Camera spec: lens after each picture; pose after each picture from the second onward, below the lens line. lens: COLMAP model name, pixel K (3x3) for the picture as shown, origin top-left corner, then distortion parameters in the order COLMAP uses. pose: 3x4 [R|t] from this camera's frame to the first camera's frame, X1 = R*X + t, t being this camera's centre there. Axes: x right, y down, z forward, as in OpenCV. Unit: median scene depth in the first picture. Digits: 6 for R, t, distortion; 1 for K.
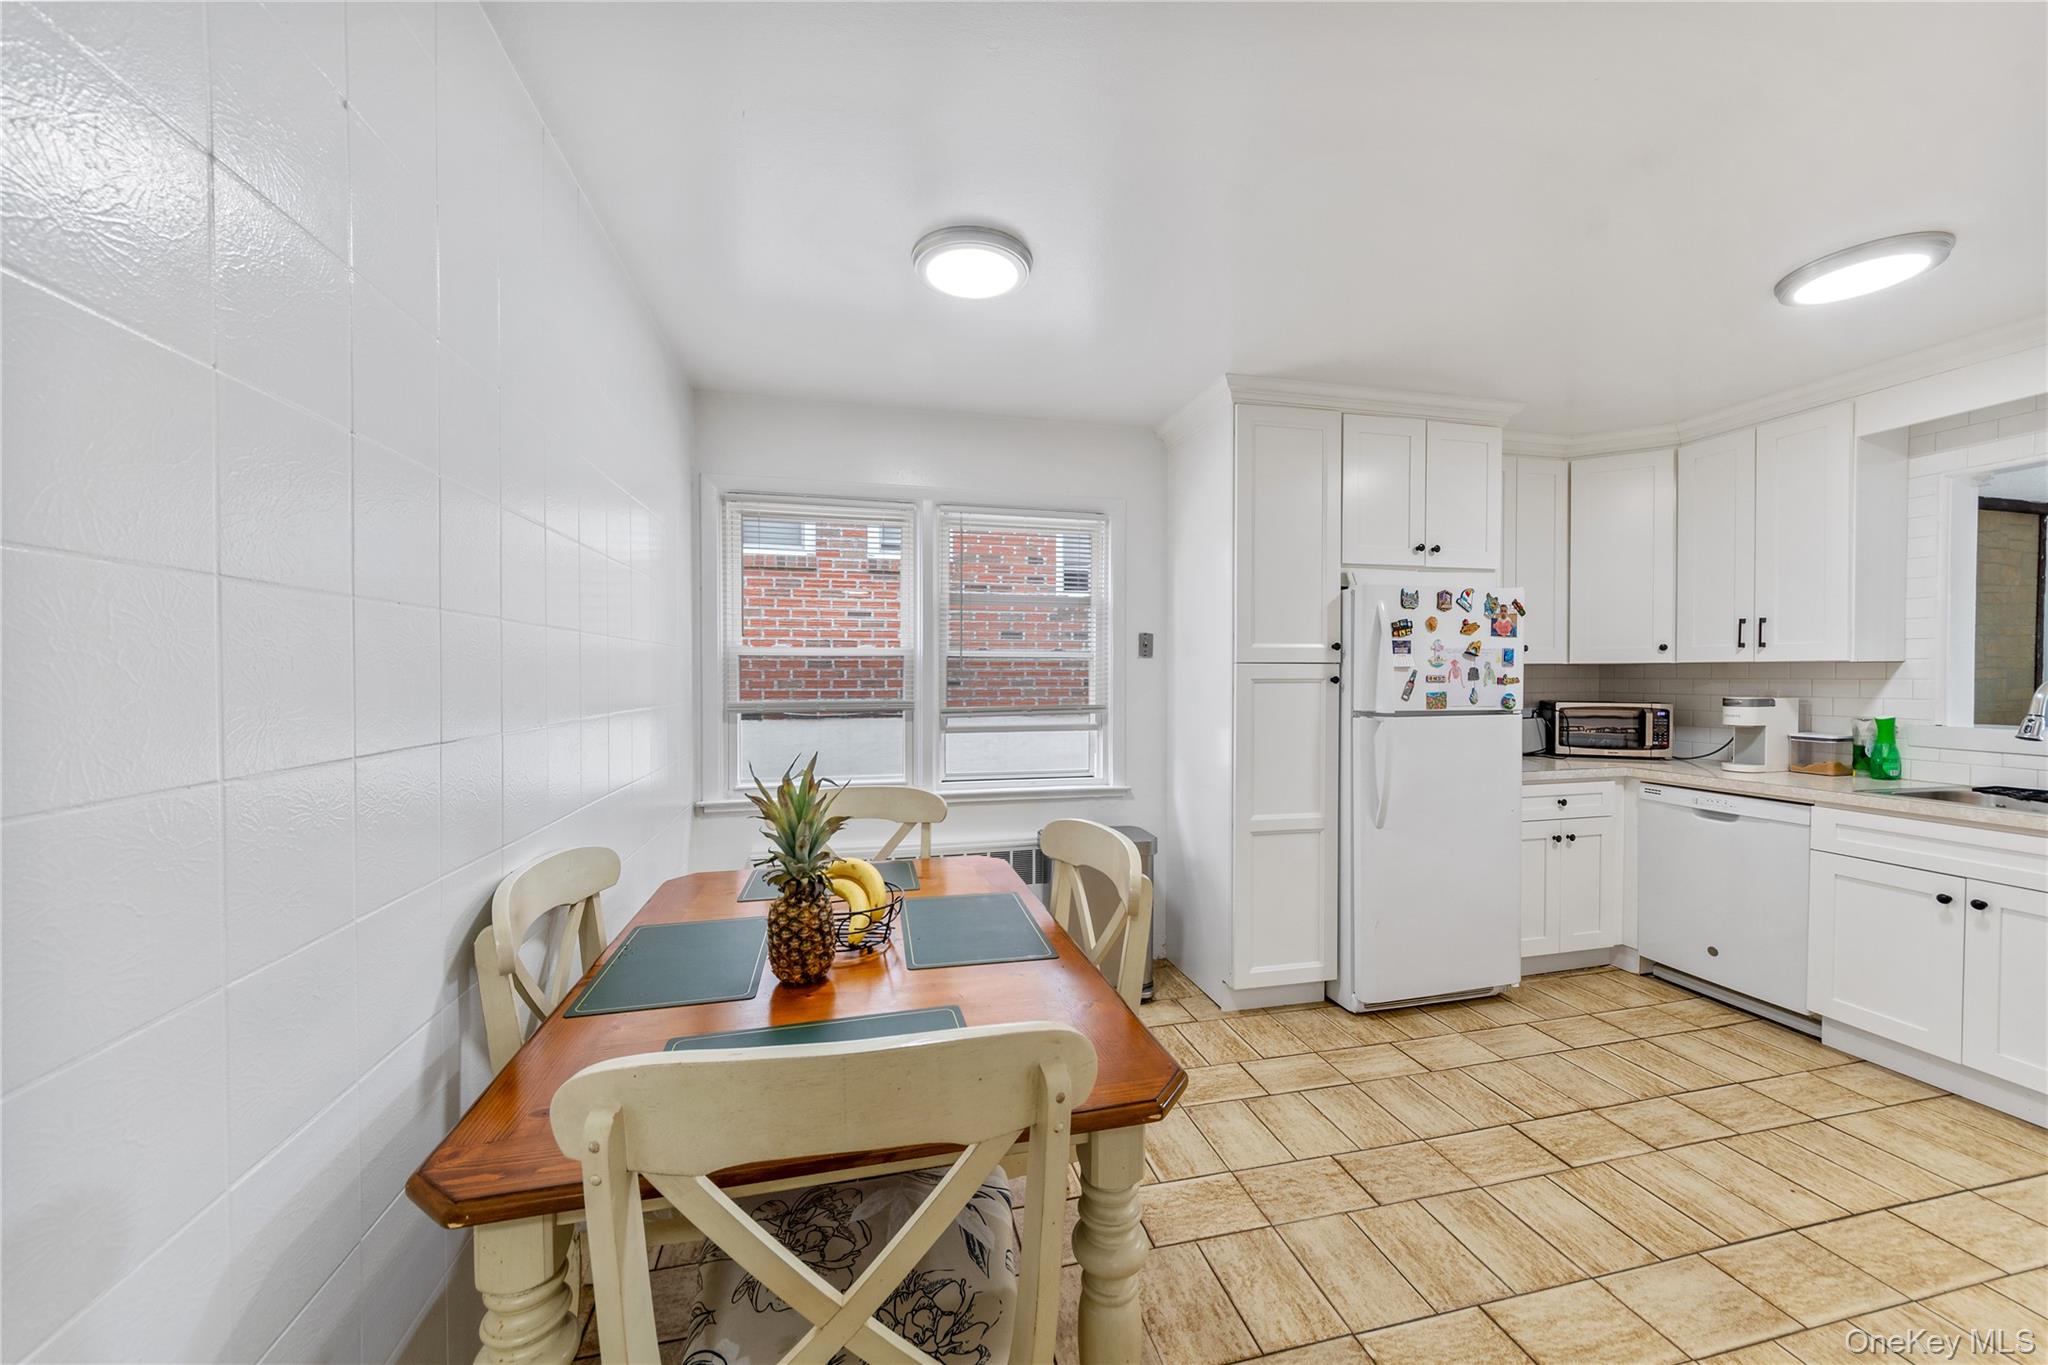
lens RADIAL K [[748.5, 0, 1025.3], [0, 748.5, 684.2], [0, 0, 1]] dist [0.001131, -0.001046]
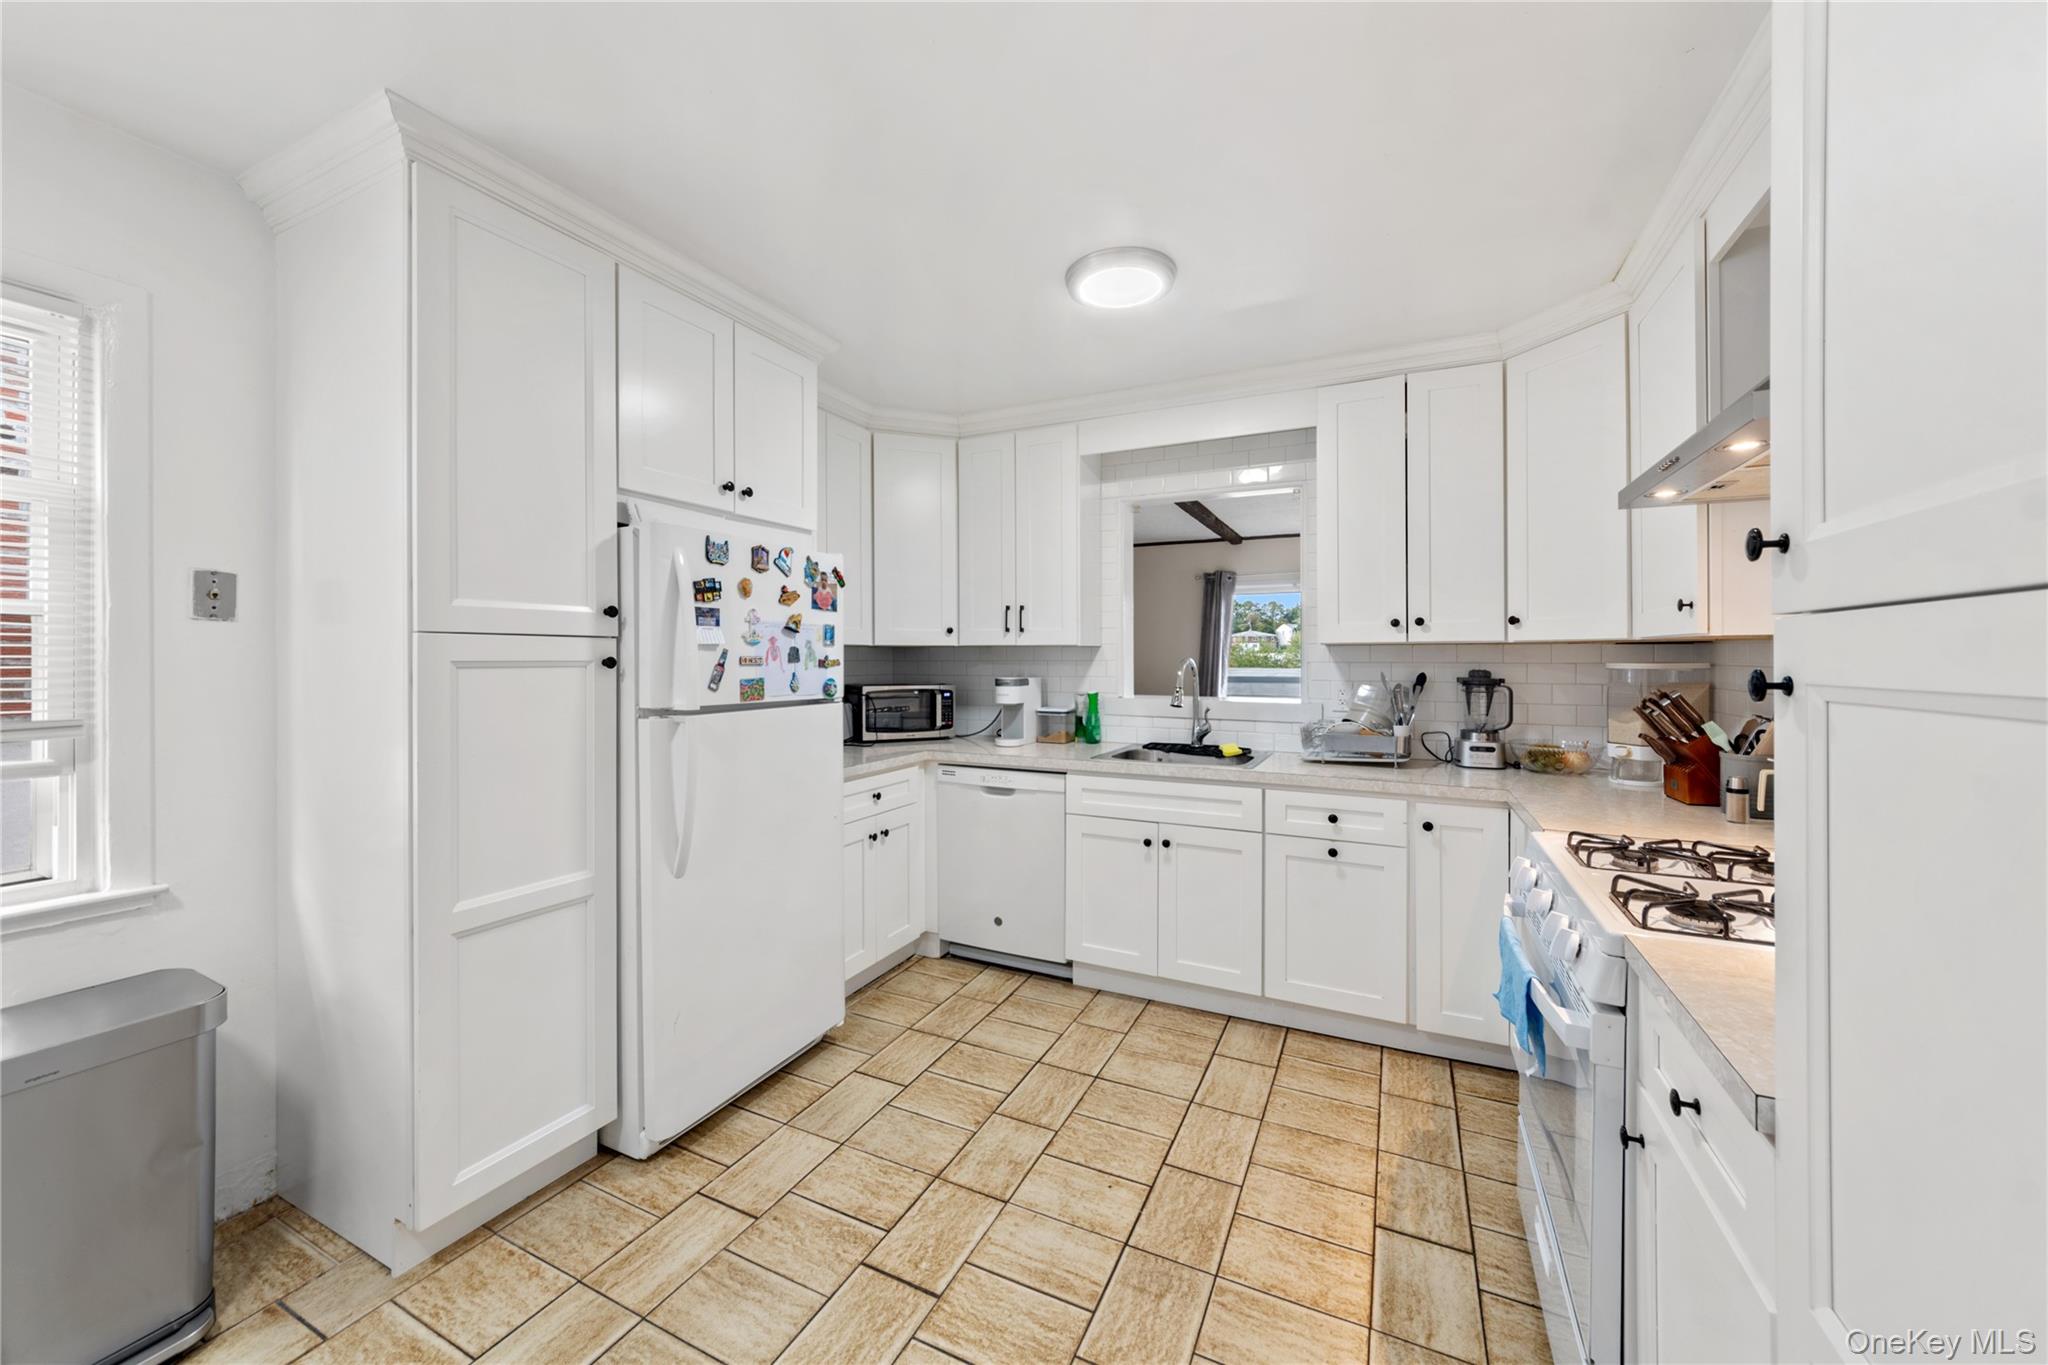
lens RADIAL K [[748.5, 0, 1028.6], [0, 748.5, 667.6], [0, 0, 1]] dist [0.001131, -0.001046]
pose [[0.631126, -0.007781, 0.775641, 0.138237], [0.009149, 0.999955, 0.002588, 0.000230], [-0.775627, 0.005463, 0.631168, 0.304956]]
